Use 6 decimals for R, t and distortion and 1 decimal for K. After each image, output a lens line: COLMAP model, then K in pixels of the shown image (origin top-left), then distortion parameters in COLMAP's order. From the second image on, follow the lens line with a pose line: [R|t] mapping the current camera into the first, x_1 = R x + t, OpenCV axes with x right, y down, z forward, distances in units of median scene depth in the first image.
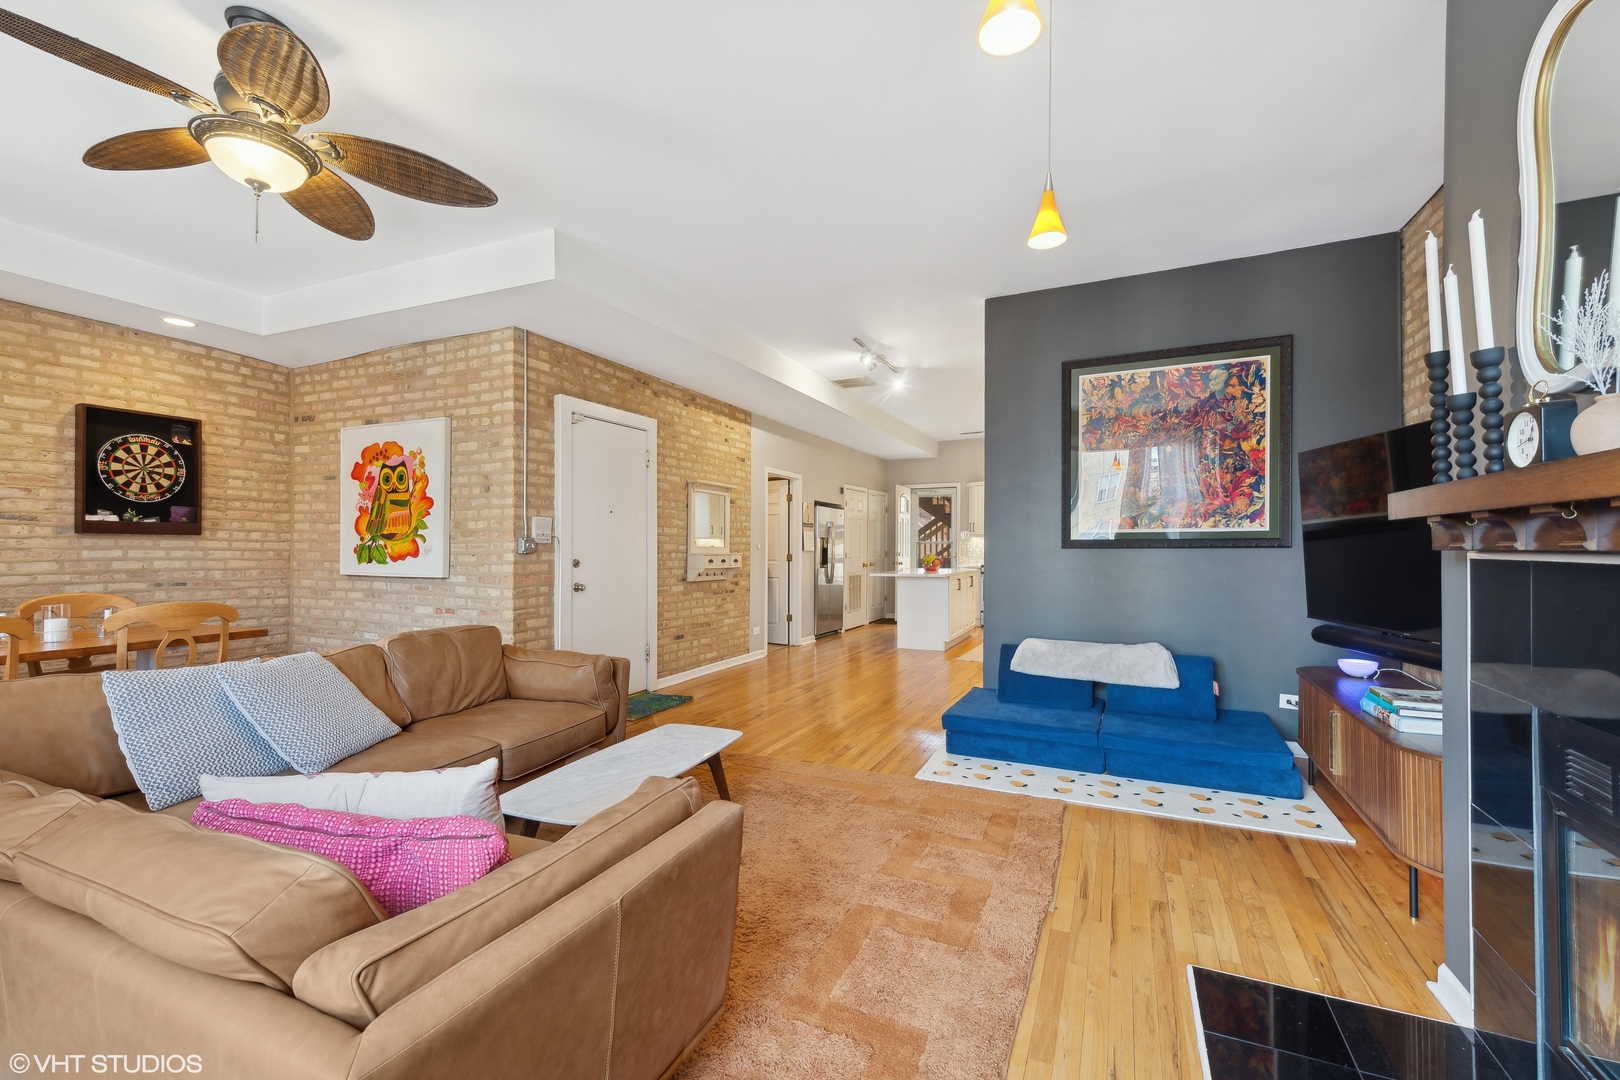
lens RADIAL K [[676.8, 0, 812.9], [0, 676.8, 547.0], [0, 0, 1]] dist [0.001604, -0.000152]
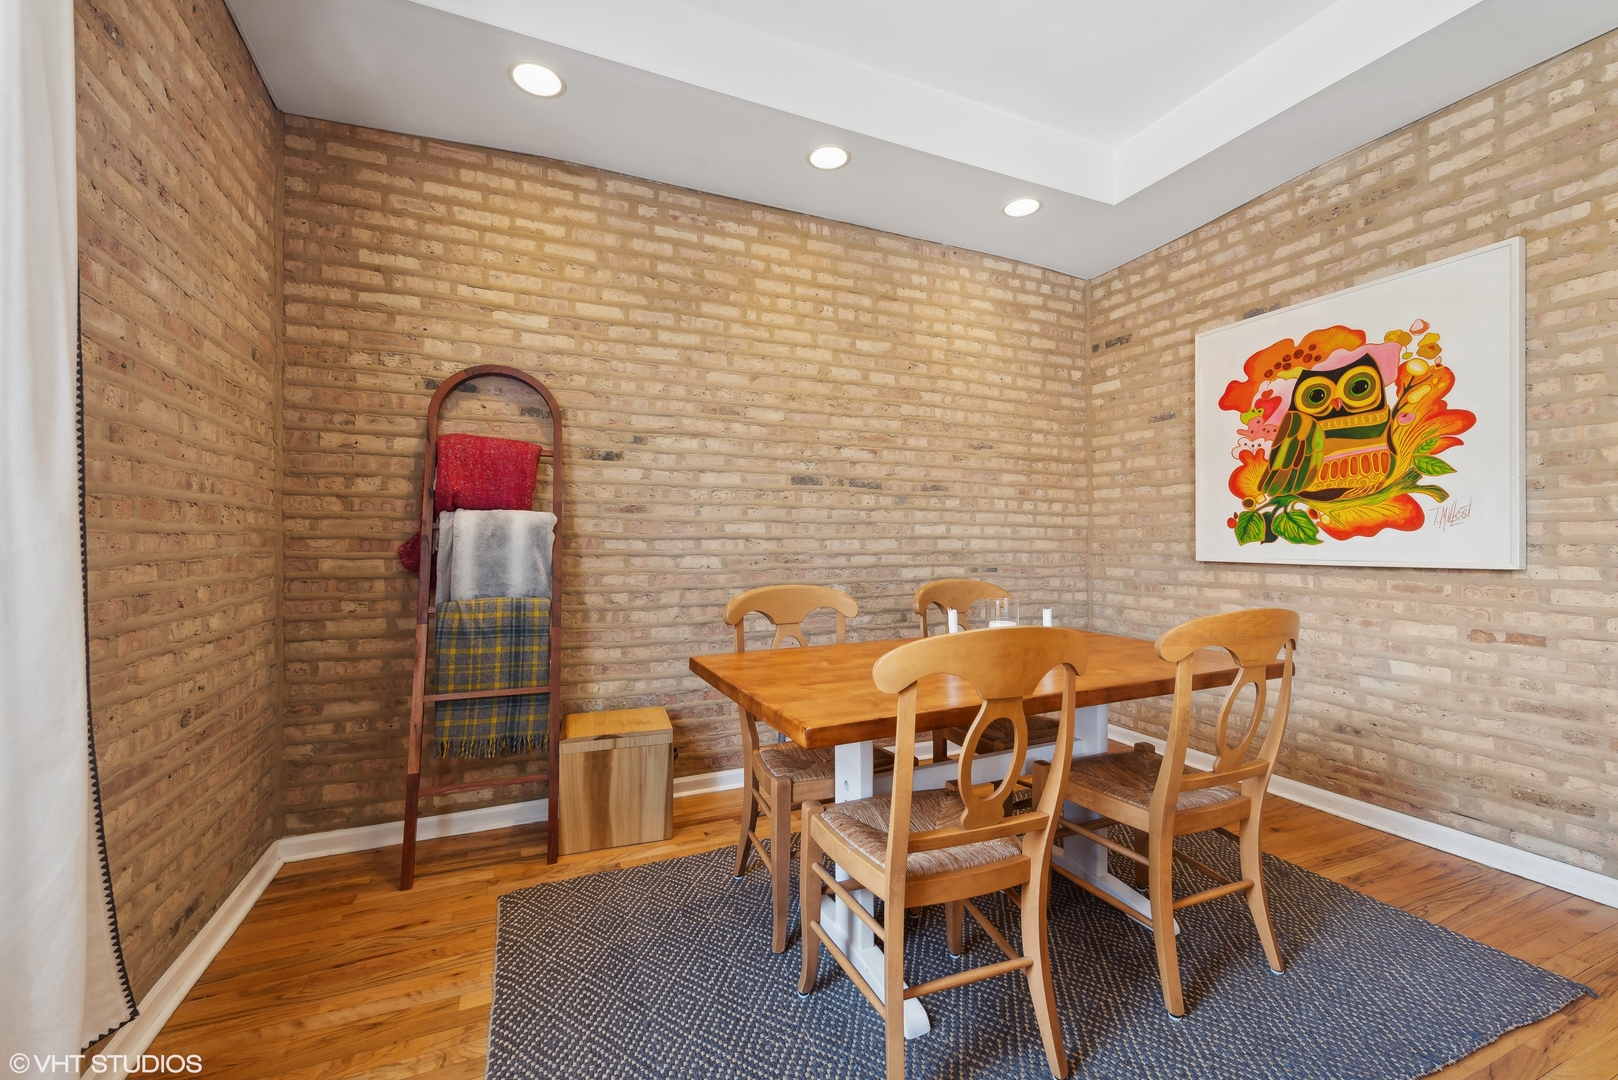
lens RADIAL K [[643.7, 0, 809.0], [0, 643.7, 540.0], [0, 0, 1]] dist [0.002139, 0.000105]
pose [[0.742955, -0.007089, -0.669303, -0.574408], [0.004665, 0.999974, -0.005413, 0.022754], [0.669325, 0.000899, 0.742969, 0.300583]]
